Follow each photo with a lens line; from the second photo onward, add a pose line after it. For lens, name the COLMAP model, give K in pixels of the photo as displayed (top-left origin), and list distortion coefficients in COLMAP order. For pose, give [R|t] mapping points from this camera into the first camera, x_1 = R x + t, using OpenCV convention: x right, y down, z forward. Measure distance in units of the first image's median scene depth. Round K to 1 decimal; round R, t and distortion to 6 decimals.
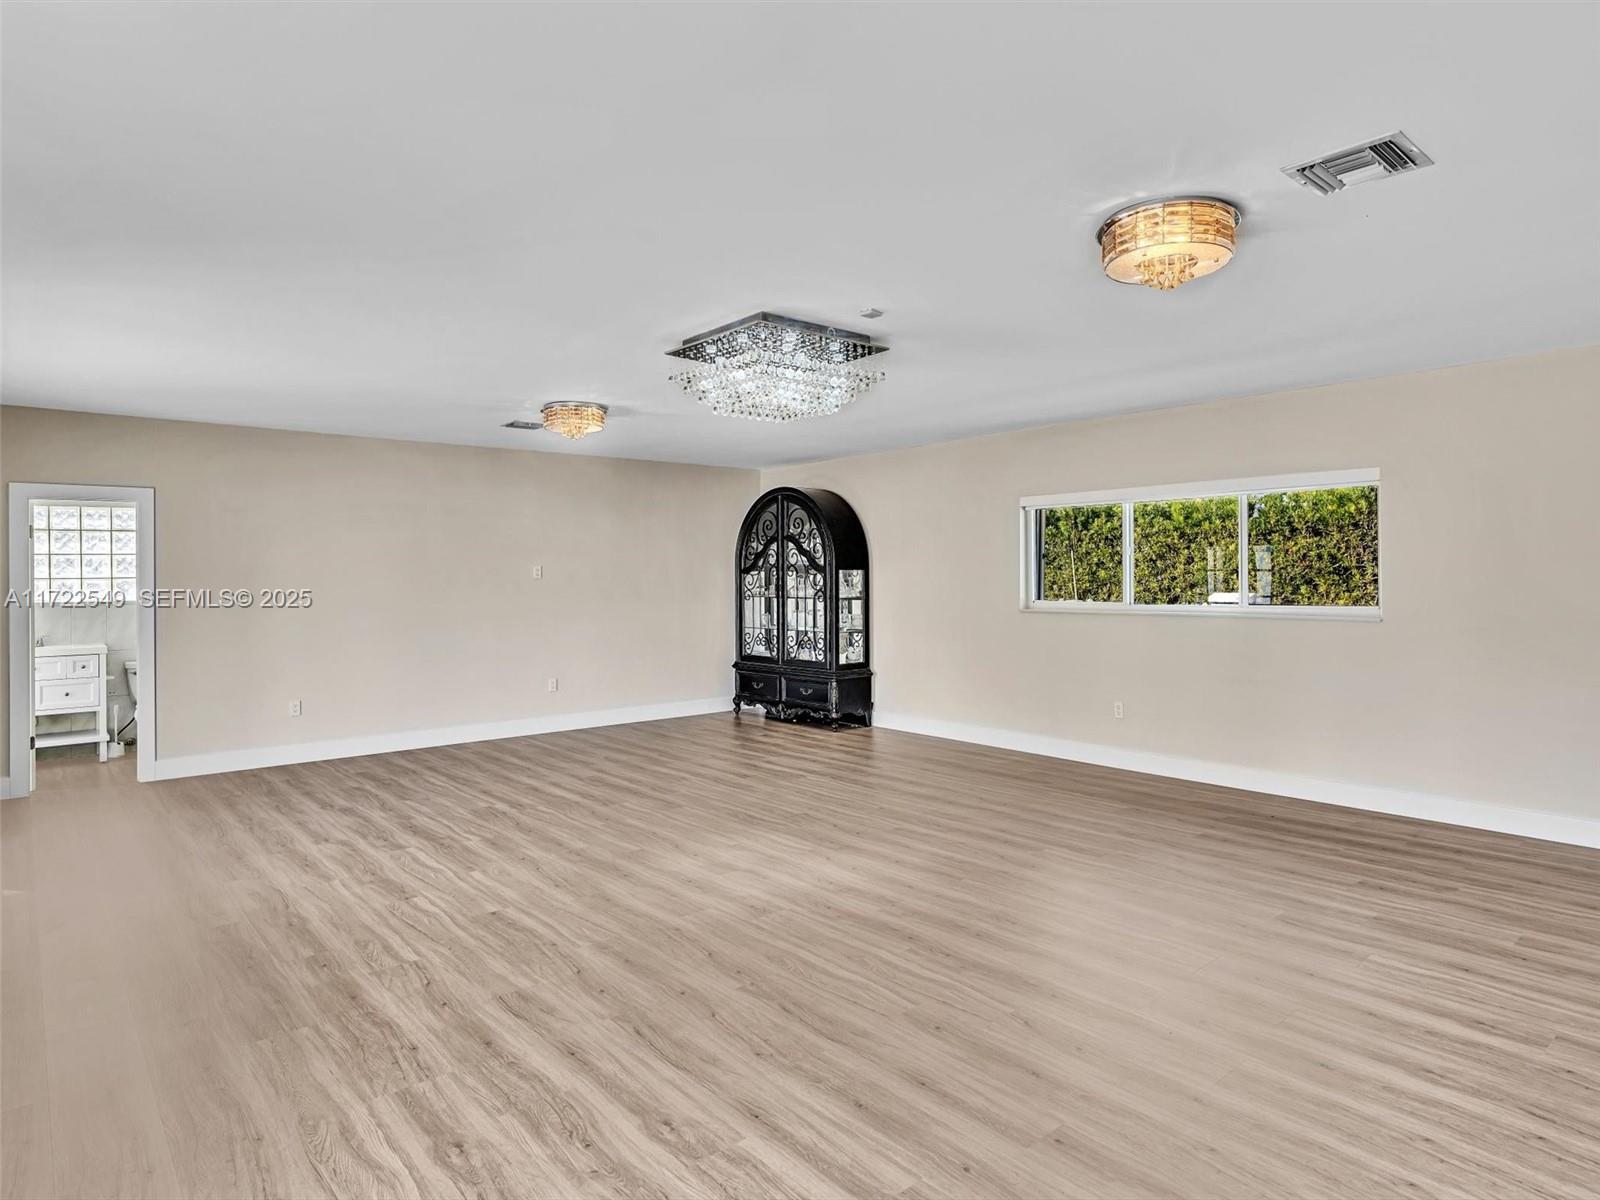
lens RADIAL K [[931.5, 0, 800.0], [0, 931.5, 600.0], [0, 0, 1]] dist [-0.002396, 0.000441]
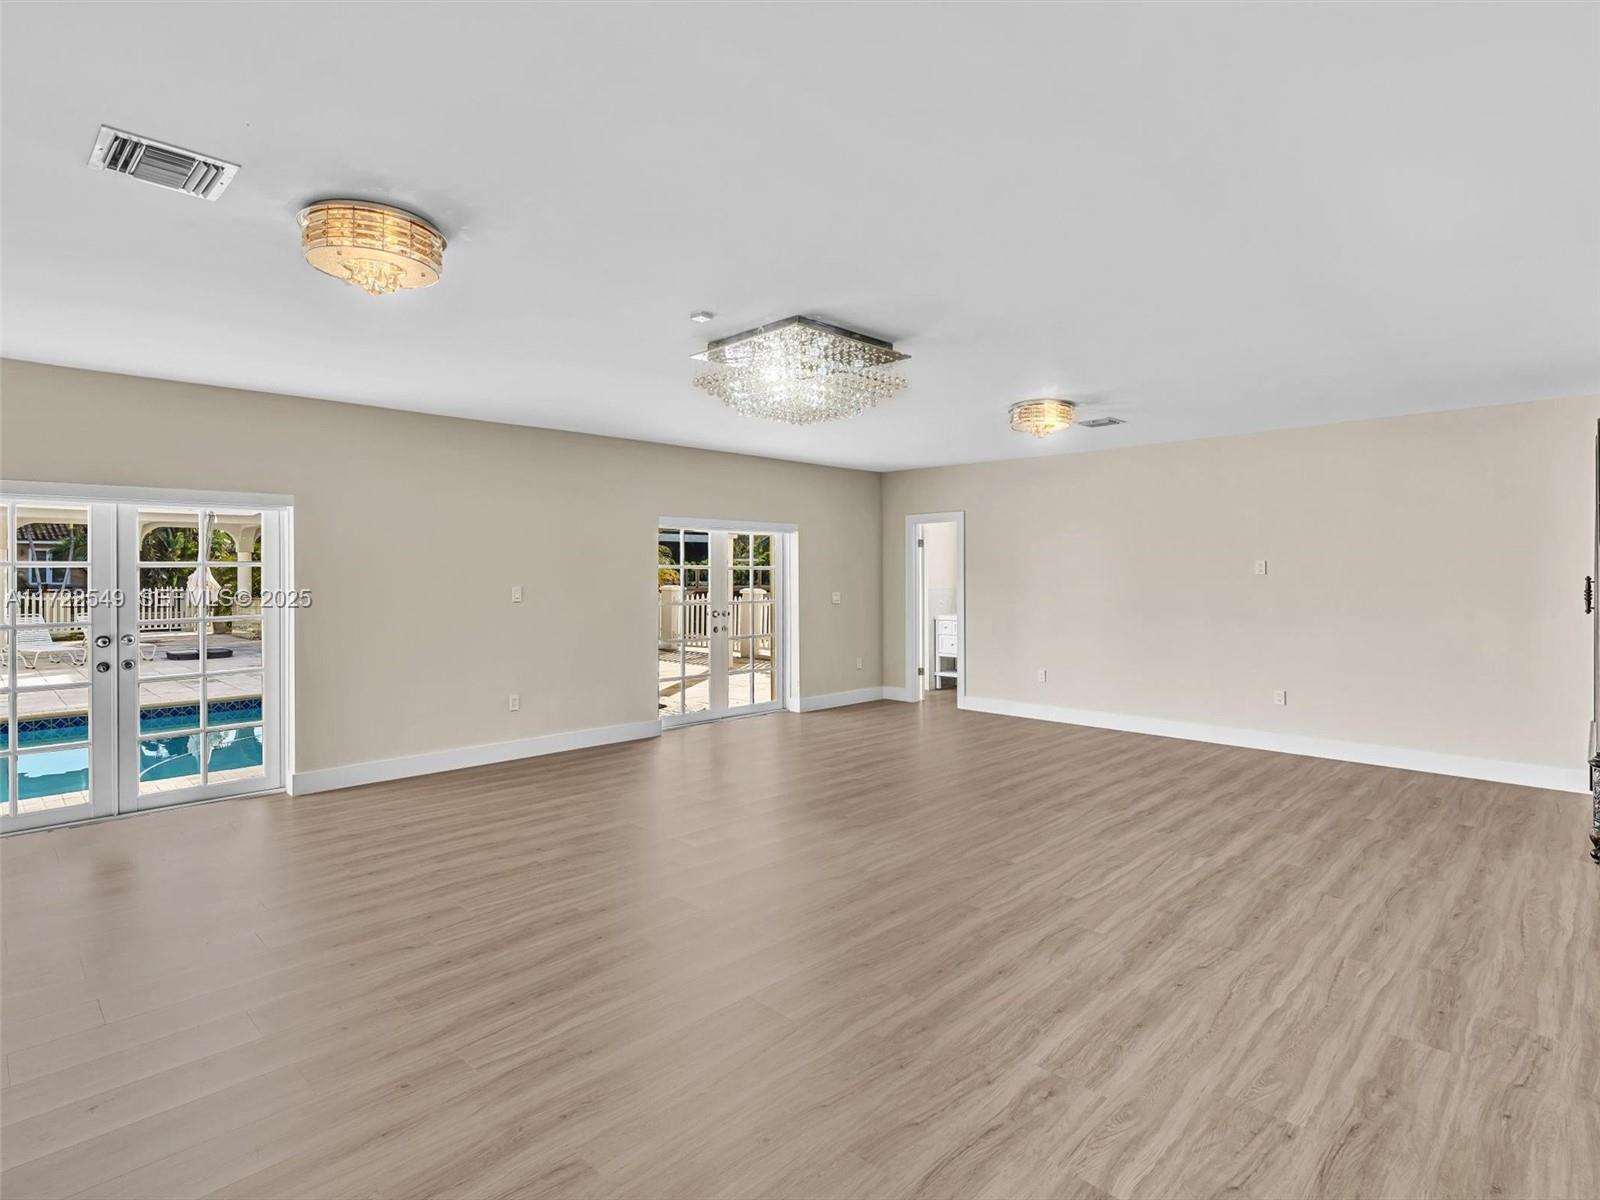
lens RADIAL K [[815.3, 0, 805.4], [0, 815.3, 577.7], [0, 0, 1]] dist [-0.006876, 0.002552]
pose [[0.076715, 0.008646, -0.997016, 1.220546], [-0.013138, 0.999884, 0.007660, -0.048399], [0.996967, 0.012511, 0.076819, 1.287144]]
